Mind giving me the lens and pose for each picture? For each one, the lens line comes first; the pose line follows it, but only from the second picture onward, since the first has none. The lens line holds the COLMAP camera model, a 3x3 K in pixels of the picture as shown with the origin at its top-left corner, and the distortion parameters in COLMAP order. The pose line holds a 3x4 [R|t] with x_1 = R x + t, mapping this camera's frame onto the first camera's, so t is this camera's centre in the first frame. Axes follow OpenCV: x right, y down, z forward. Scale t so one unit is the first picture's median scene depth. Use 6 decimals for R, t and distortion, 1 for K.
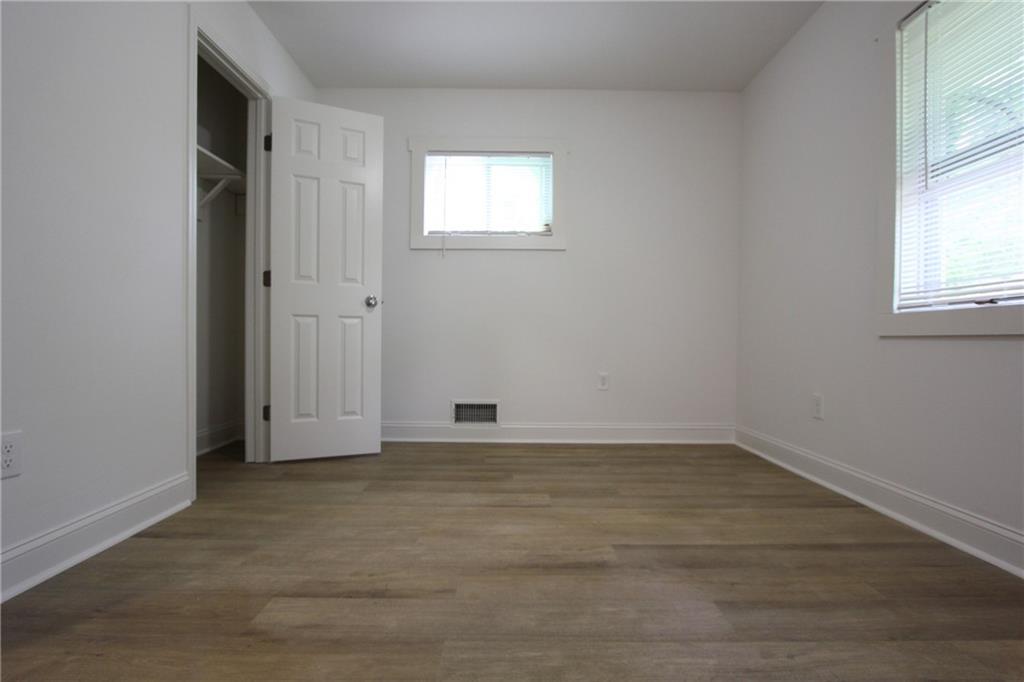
lens RADIAL K [[469.4, 0, 512.8], [0, 469.4, 347.4], [0, 0, 1]] dist [-0.017957, 0.000402]
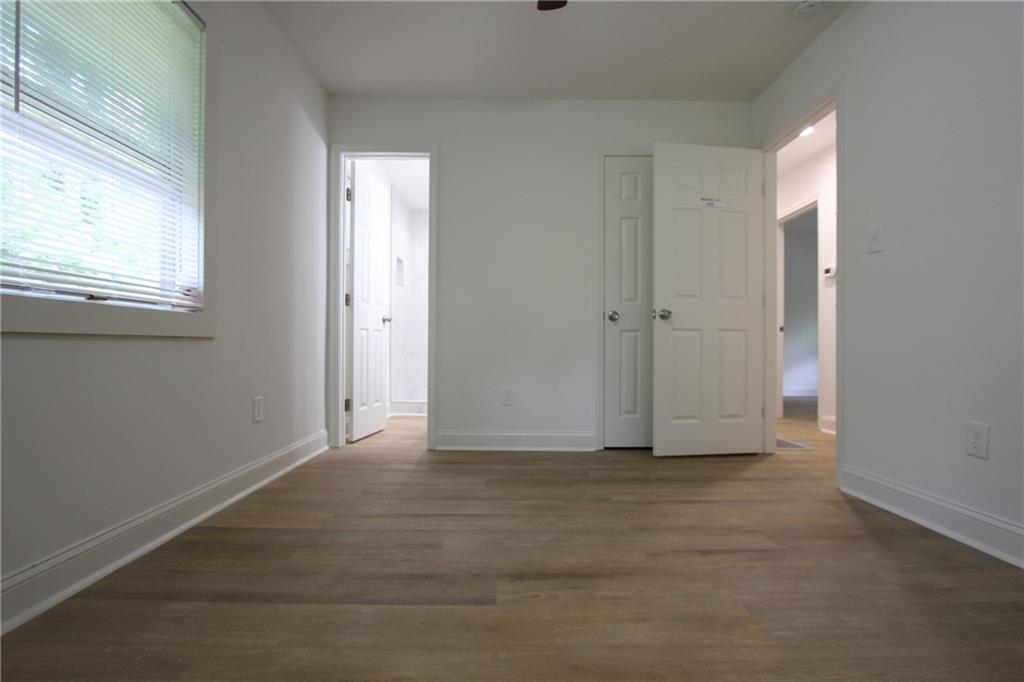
lens RADIAL K [[473.3, 0, 512.0], [0, 473.3, 341.0], [0, 0, 1]] dist [-0.026946, -0.000025]
pose [[-0.999878, -0.014891, -0.004815, 0.190860], [-0.014914, 0.999877, 0.004918, -0.027585], [0.004742, 0.004989, -0.999976, 1.763234]]
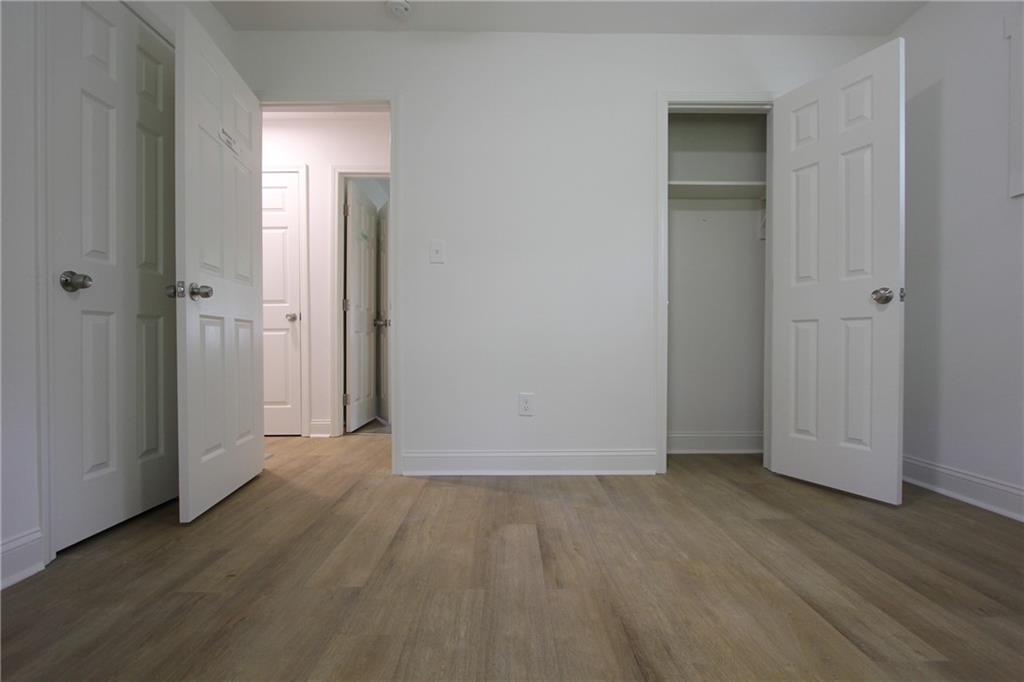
lens RADIAL K [[469.4, 0, 512.8], [0, 469.4, 347.4], [0, 0, 1]] dist [-0.017957, 0.000402]
pose [[0.007948, -0.002109, -0.999966, 0.726304], [-0.018741, 0.999822, -0.002258, -0.007033], [0.999793, 0.018758, 0.007907, 0.697932]]
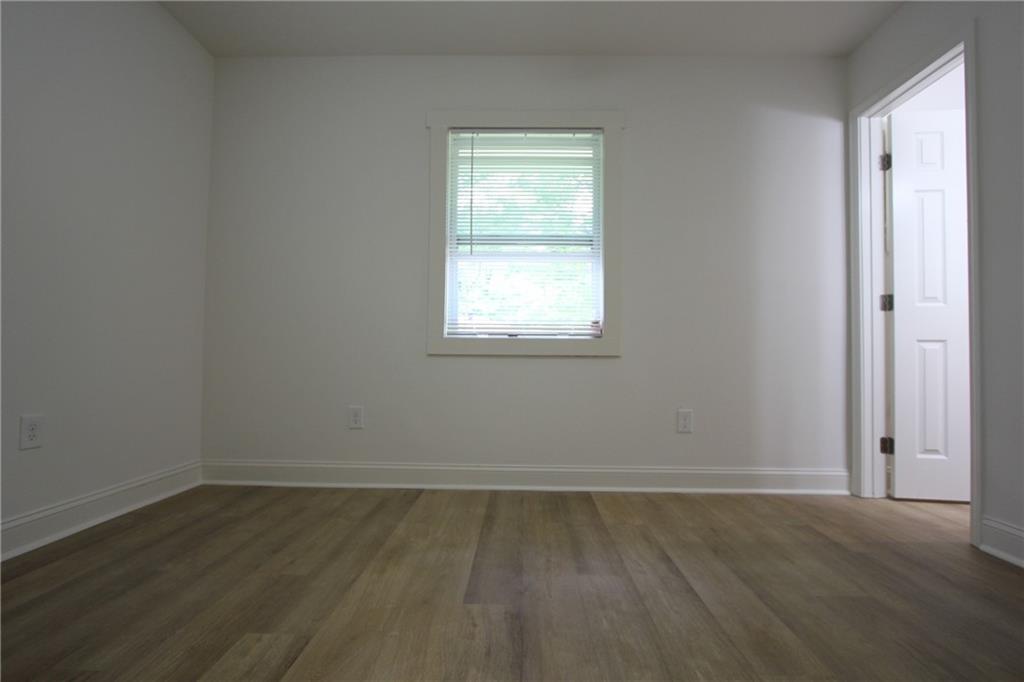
lens RADIAL K [[469.4, 0, 512.8], [0, 469.4, 347.4], [0, 0, 1]] dist [-0.017957, 0.000402]
pose [[0.028215, 0.017768, 0.999444, -0.622157], [0.004759, 0.999828, -0.017909, -0.021859], [-0.999591, 0.005261, 0.028126, 0.872564]]
